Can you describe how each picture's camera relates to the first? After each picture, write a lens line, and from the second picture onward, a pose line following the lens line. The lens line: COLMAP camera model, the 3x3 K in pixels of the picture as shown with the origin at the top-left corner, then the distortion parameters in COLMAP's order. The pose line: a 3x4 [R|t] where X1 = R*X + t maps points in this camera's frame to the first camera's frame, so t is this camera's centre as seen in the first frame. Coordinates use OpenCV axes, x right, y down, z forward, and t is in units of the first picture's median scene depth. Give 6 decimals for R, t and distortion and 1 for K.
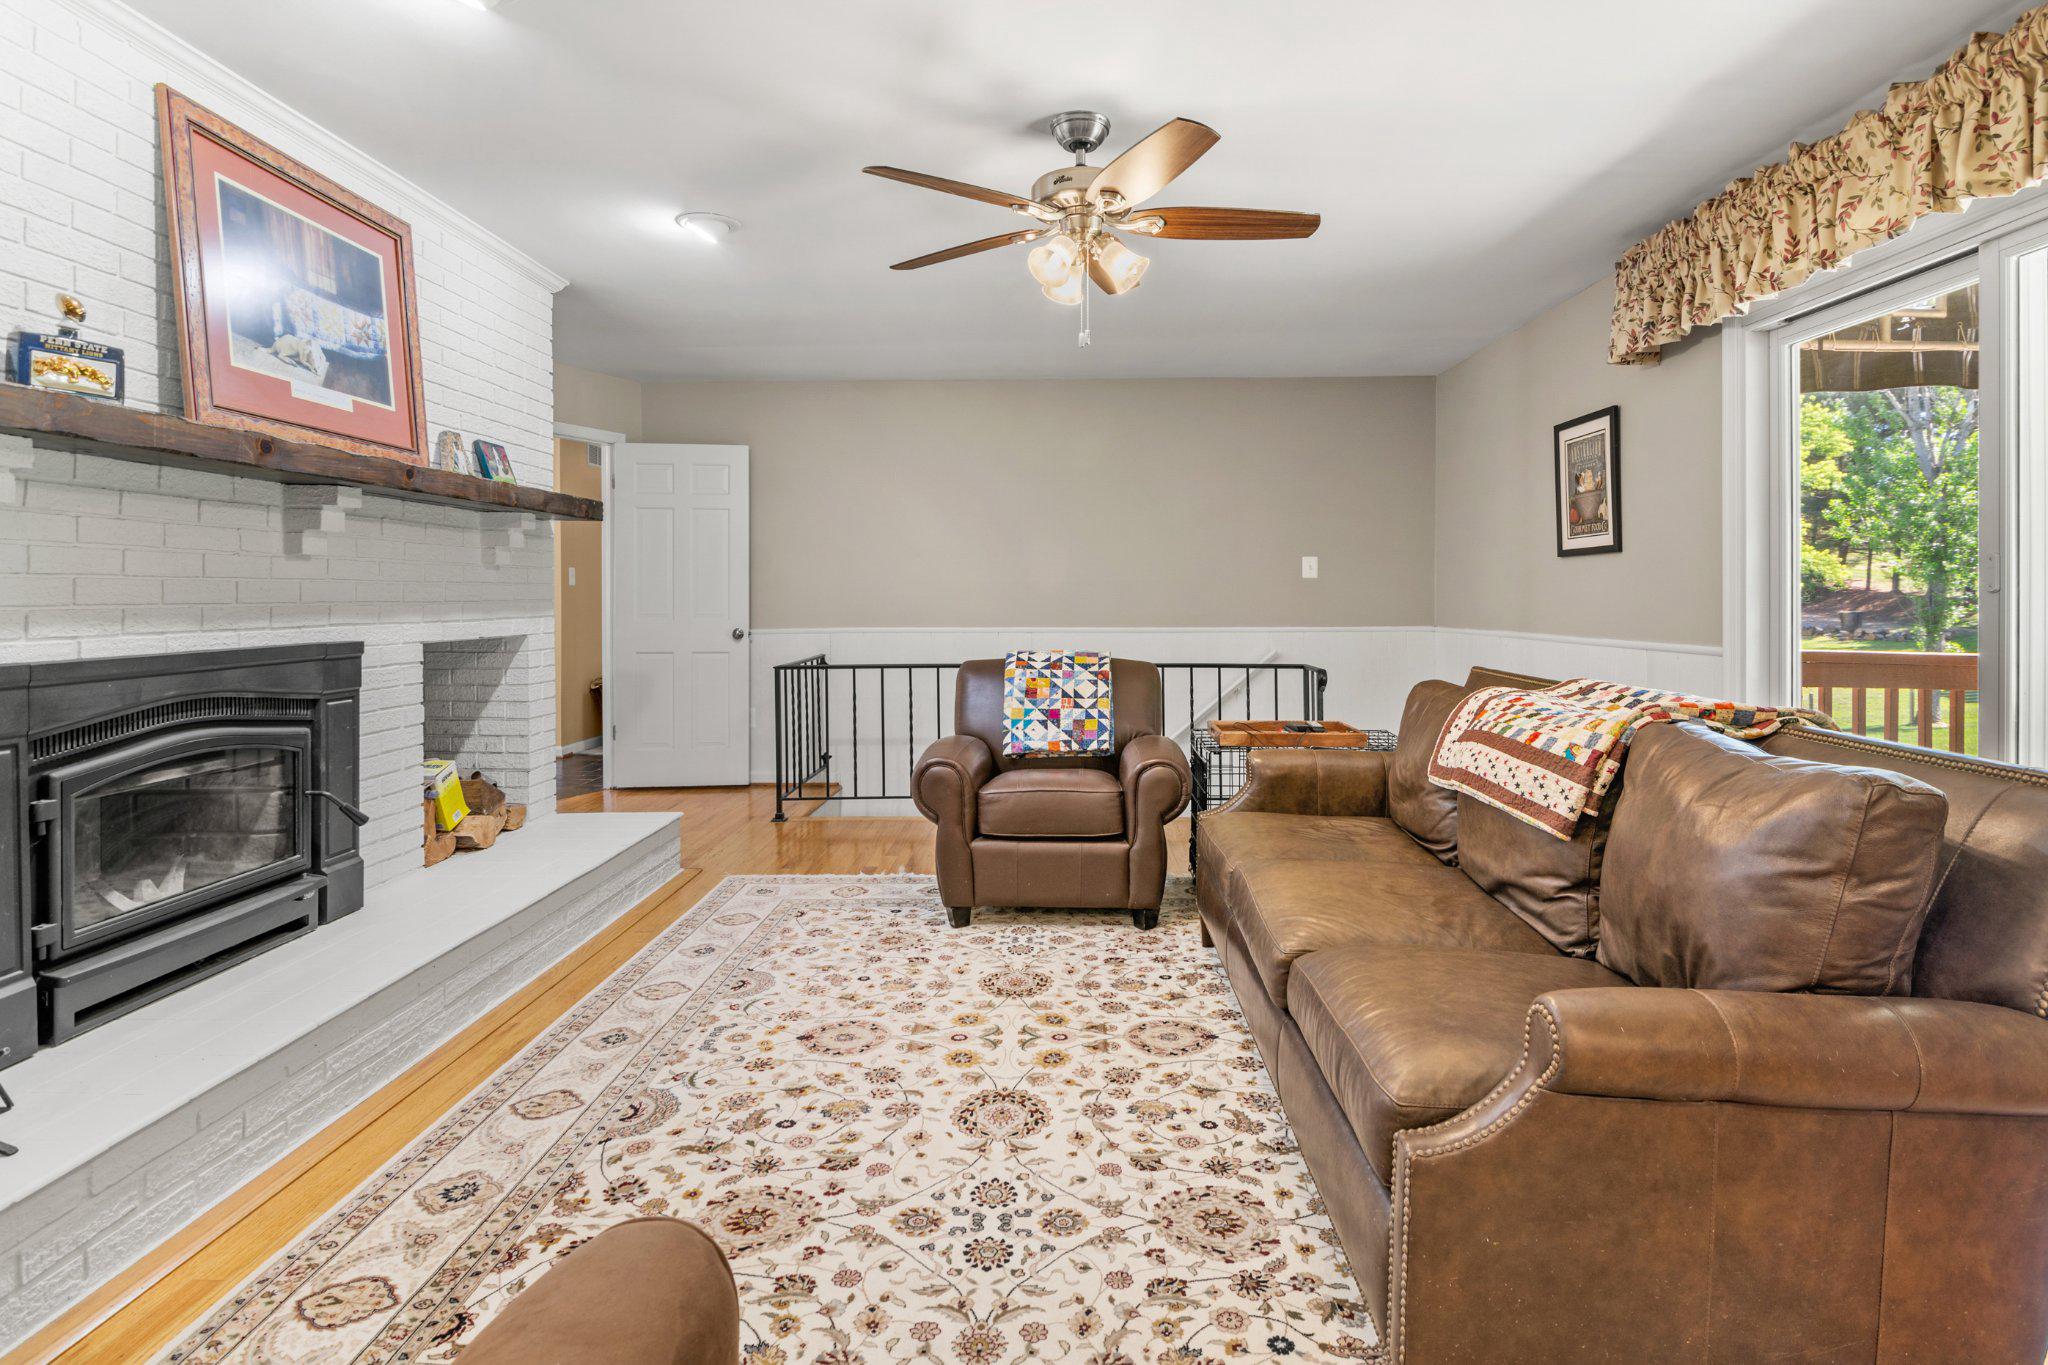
lens RADIAL K [[1020.3, 0, 1033.5], [0, 1020.3, 604.4], [0, 0, 1]] dist [-0.005470, -0.004147]
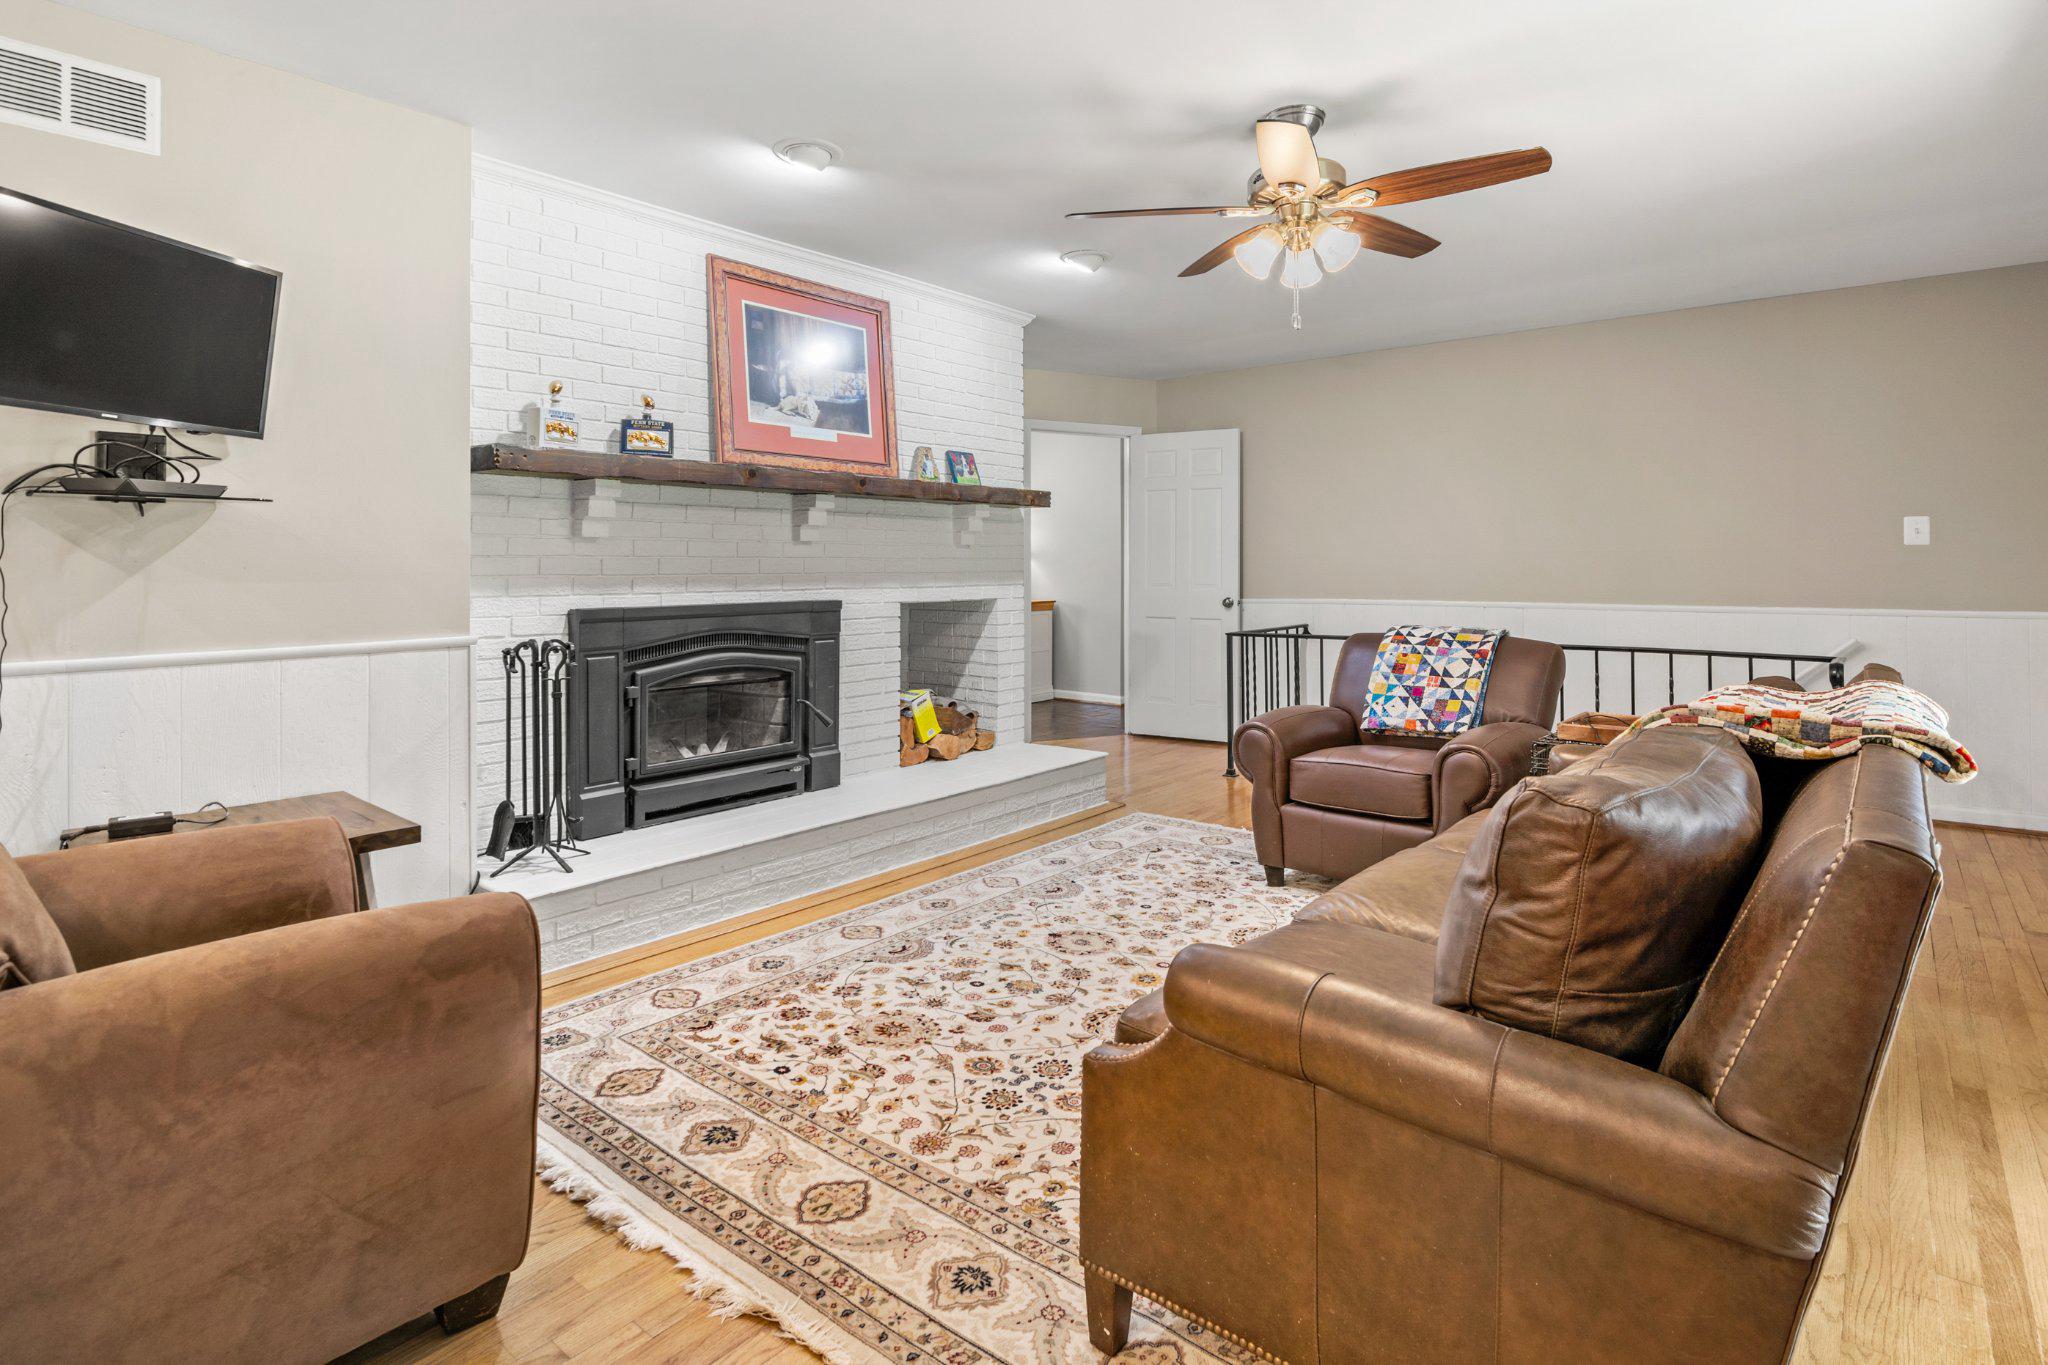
lens RADIAL K [[1030.1, 0, 1033.9], [0, 1030.1, 559.5], [0, 0, 1]] dist [-0.004075, -0.002320]
pose [[0.791107, -0.003913, -0.611666, 0.442824], [-0.005094, 0.999903, -0.012985, -0.003741], [0.611657, 0.013388, 0.791010, 0.011584]]
